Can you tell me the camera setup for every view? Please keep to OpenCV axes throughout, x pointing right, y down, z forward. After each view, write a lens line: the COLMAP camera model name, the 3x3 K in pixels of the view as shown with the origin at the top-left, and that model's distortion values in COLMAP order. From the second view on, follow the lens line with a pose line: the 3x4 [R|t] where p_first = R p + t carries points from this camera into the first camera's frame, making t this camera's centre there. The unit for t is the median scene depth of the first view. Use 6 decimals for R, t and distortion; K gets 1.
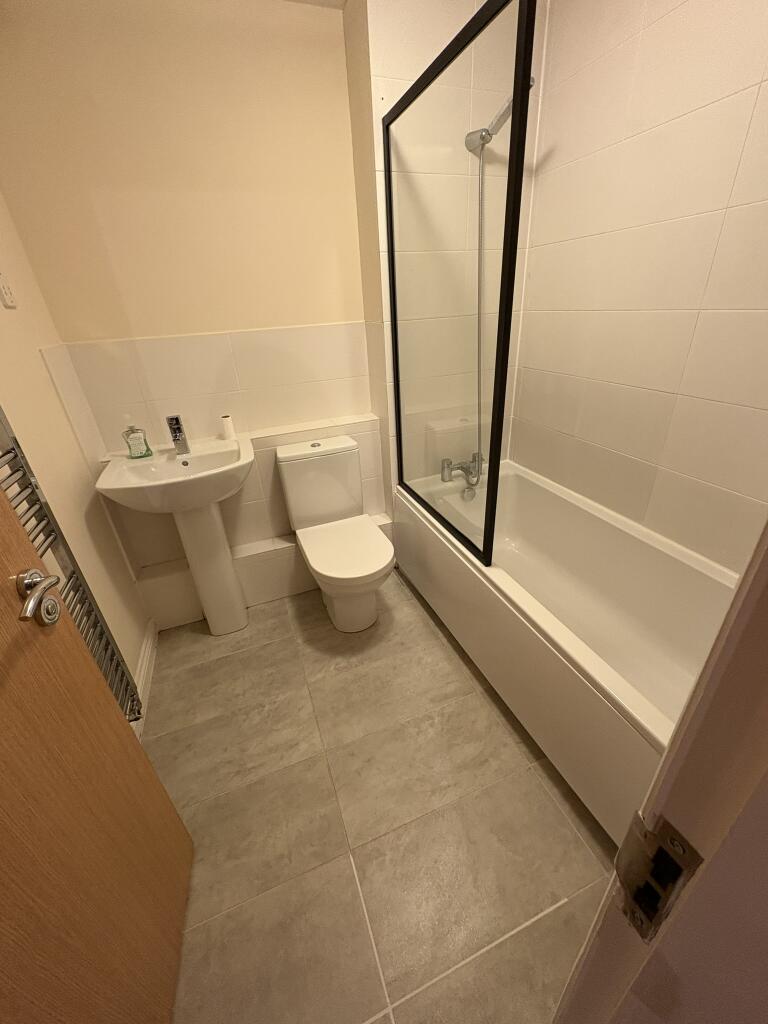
lens RADIAL K [[408.1, 0, 384.5], [0, 408.1, 509.4], [0, 0, 1]] dist [-0.000559, -0.000142]
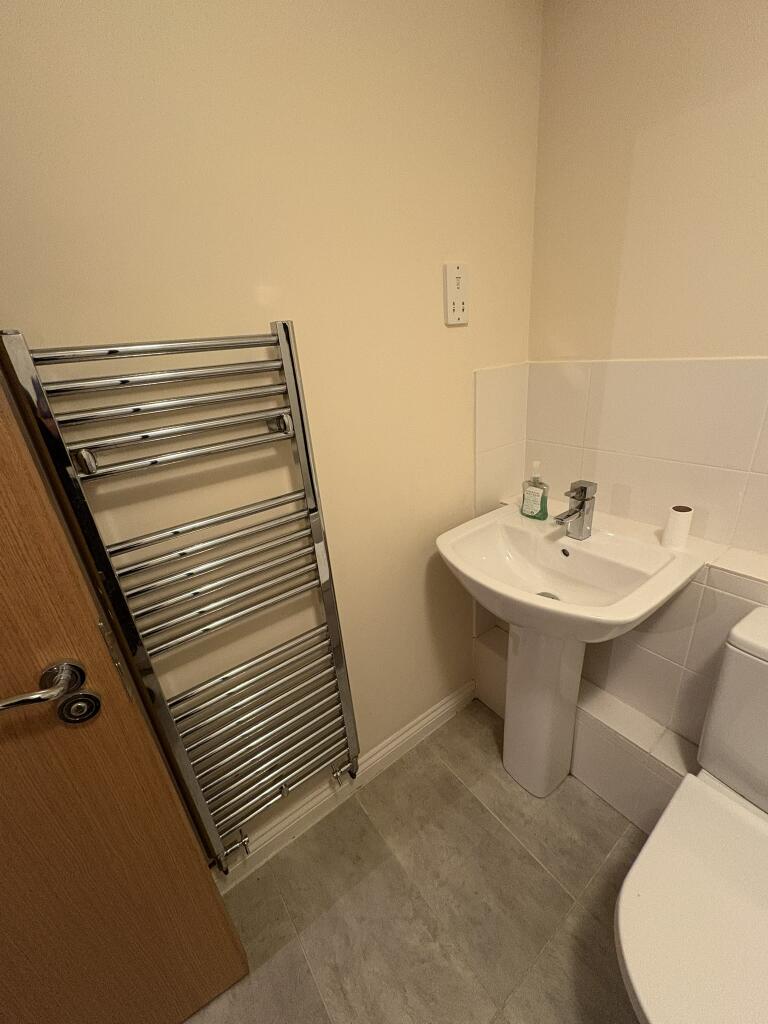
lens RADIAL K [[408.1, 0, 383.0], [0, 408.1, 508.3], [0, 0, 1]] dist [-0.000559, -0.000142]
pose [[0.272256, 0.394705, -0.877545, -0.017348], [-0.373280, 0.883899, 0.281753, -0.249693], [0.886870, 0.250861, 0.387983, 0.459571]]
